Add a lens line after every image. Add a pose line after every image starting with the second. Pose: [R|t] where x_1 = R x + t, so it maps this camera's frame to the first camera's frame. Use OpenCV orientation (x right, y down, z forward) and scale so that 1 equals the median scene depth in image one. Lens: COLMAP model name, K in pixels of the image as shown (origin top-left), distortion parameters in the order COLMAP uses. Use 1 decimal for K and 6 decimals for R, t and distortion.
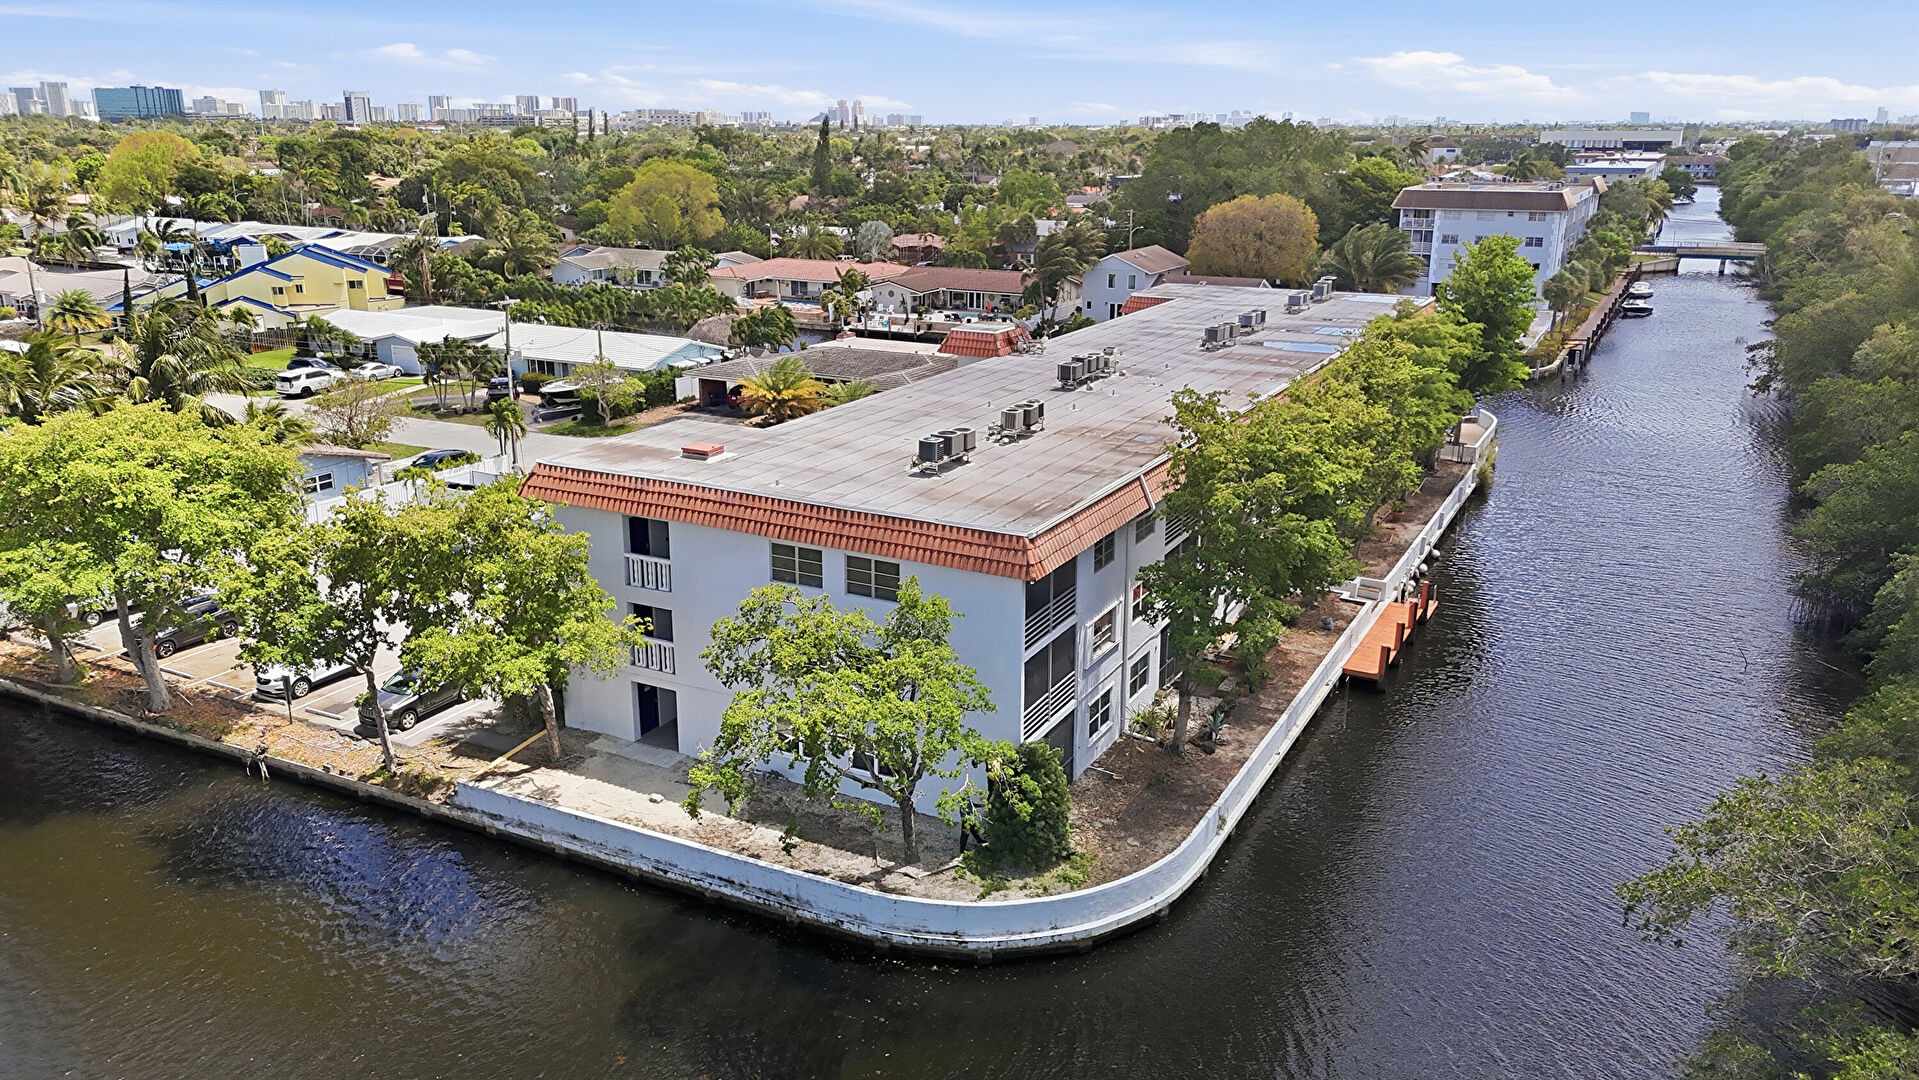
lens RADIAL K [[1404.7, 0, 959.5], [0, 1404.7, 540.0], [0, 0, 1]] dist [0.076731, -0.074749]
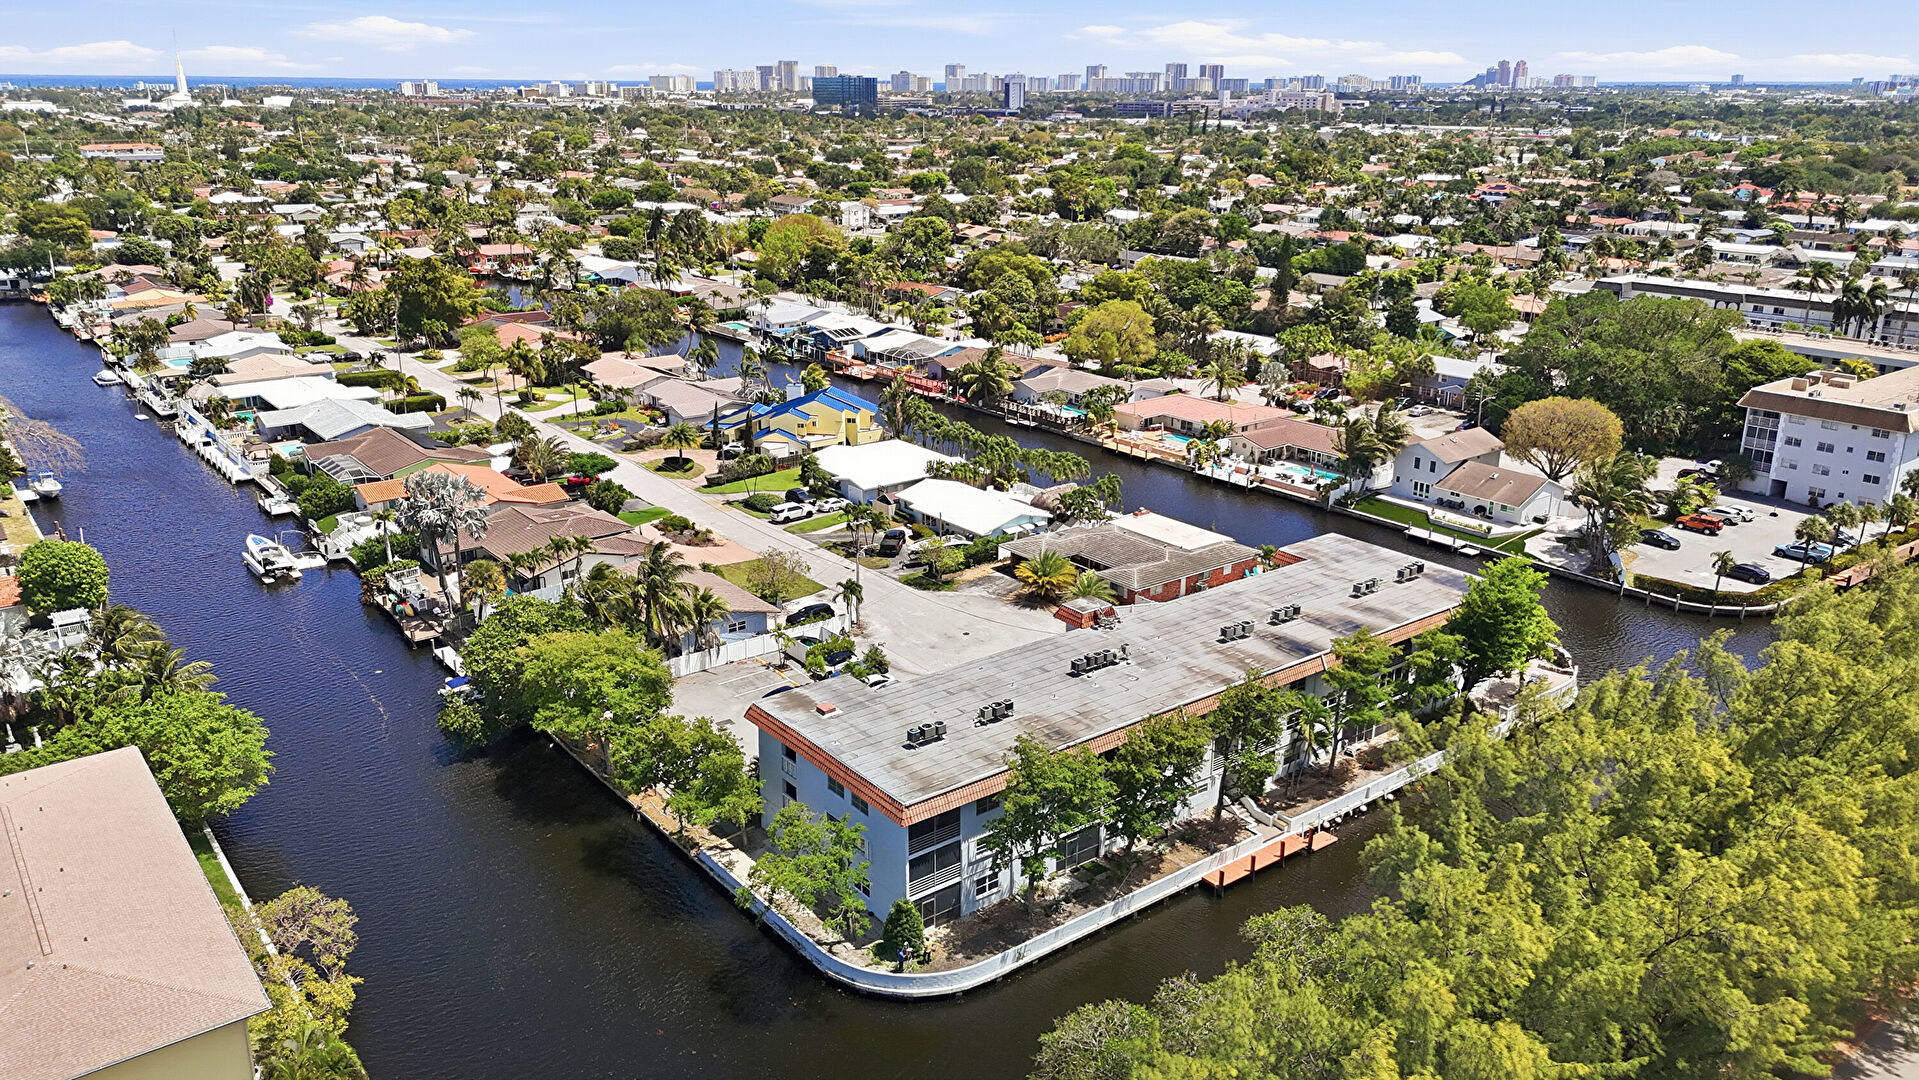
lens RADIAL K [[1404.7, 0, 959.5], [0, 1404.7, 540.0], [0, 0, 1]] dist [0.076731, -0.074749]
pose [[0.907776, 0.129010, -0.399122, 0.757143], [-0.117713, 0.991643, 0.052805, -0.429747], [0.402599, -0.000953, 0.915376, -0.758552]]
